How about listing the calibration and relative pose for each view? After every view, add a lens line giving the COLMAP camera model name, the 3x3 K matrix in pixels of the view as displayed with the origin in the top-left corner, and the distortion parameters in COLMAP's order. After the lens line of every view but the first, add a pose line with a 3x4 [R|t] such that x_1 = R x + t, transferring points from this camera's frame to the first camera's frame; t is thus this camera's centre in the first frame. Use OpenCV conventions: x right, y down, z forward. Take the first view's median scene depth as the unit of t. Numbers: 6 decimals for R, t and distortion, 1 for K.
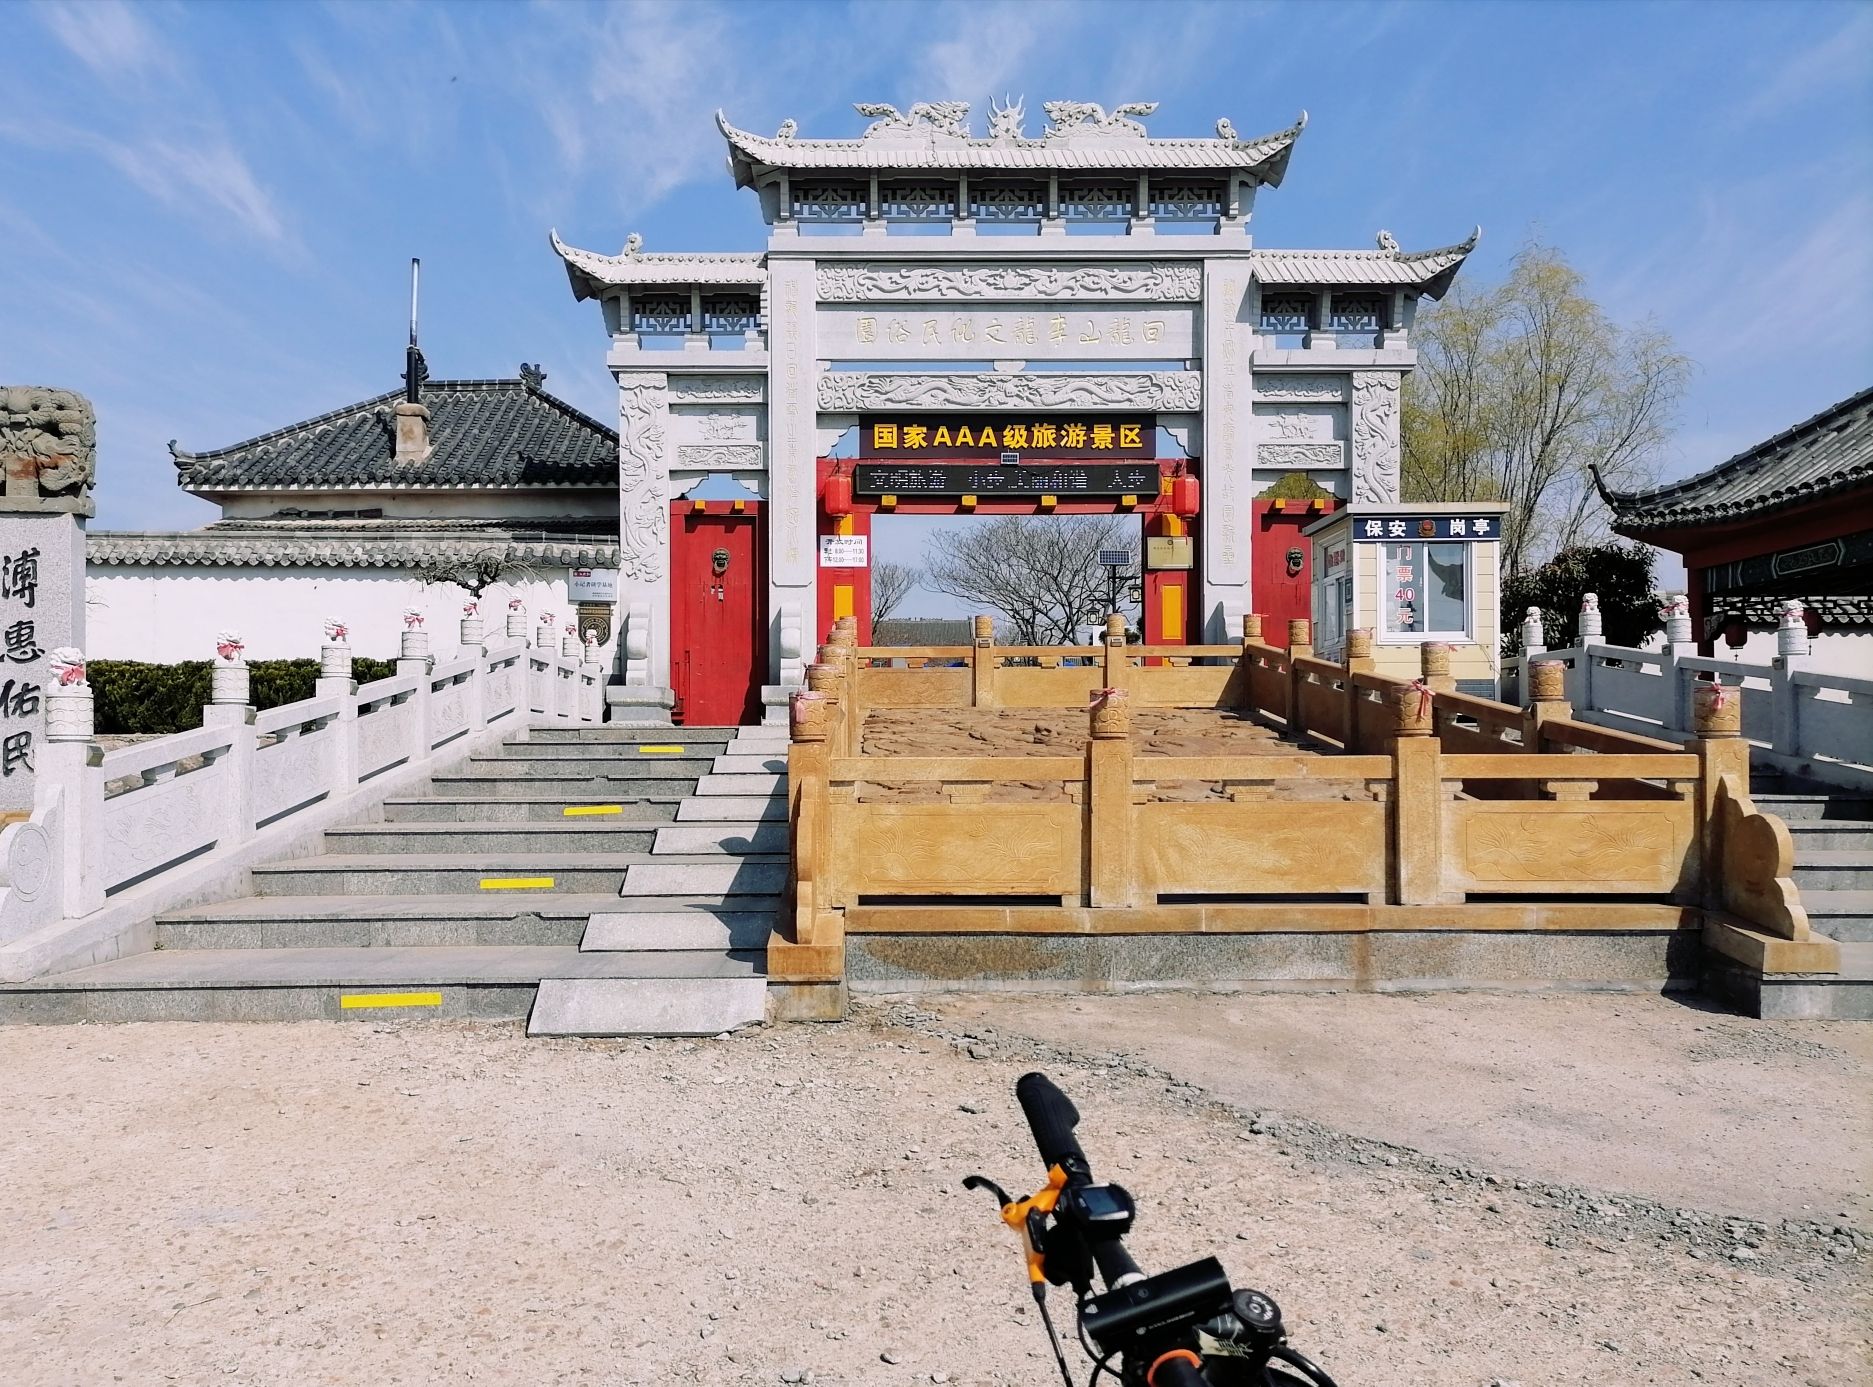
lens RADIAL K [[1490.7, 0, 935.9], [0, 1490.7, 794.8], [0, 0, 1]] dist [0.014274, 0.000390]
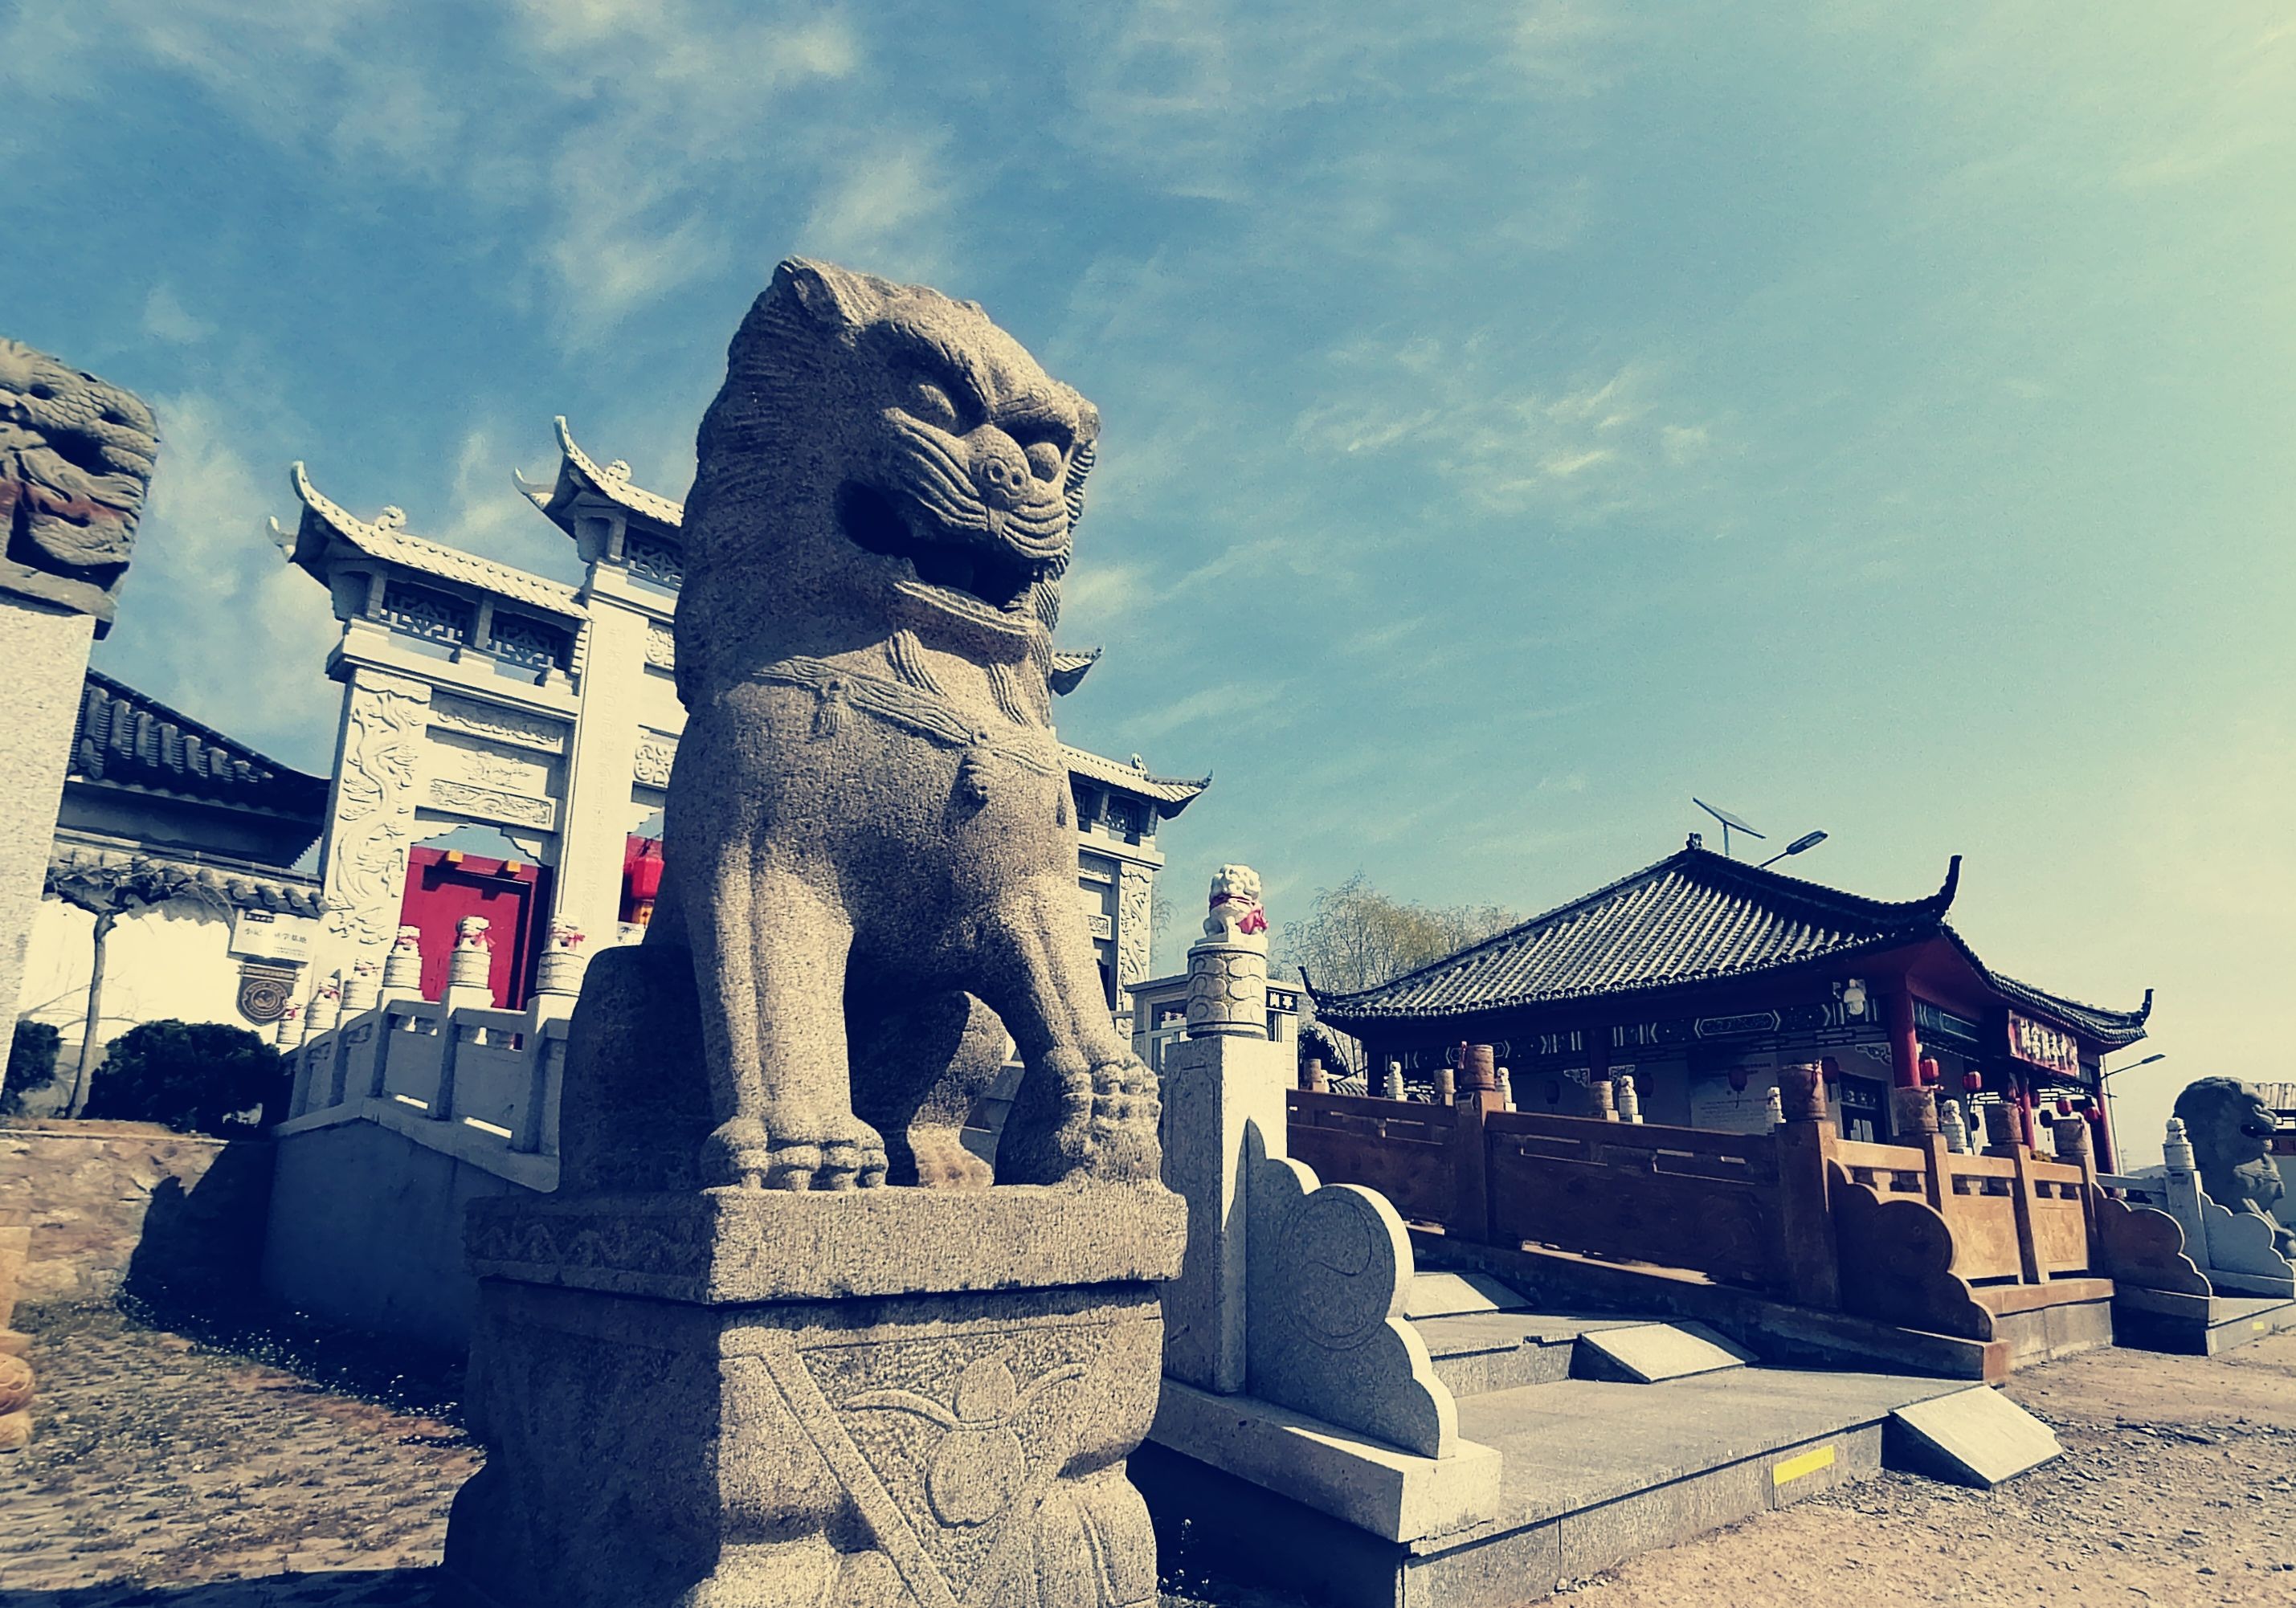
lens RADIAL K [[1276.6, 0, 1288.9], [0, 1276.6, 974.5], [0, 0, 1]] dist [0.052160, 0.001120]
pose [[0.703361, 0.134482, 0.697996, -0.320907], [0.017809, 0.978299, -0.206433, 0.013249], [-0.710610, 0.157627, 0.685702, 0.237714]]
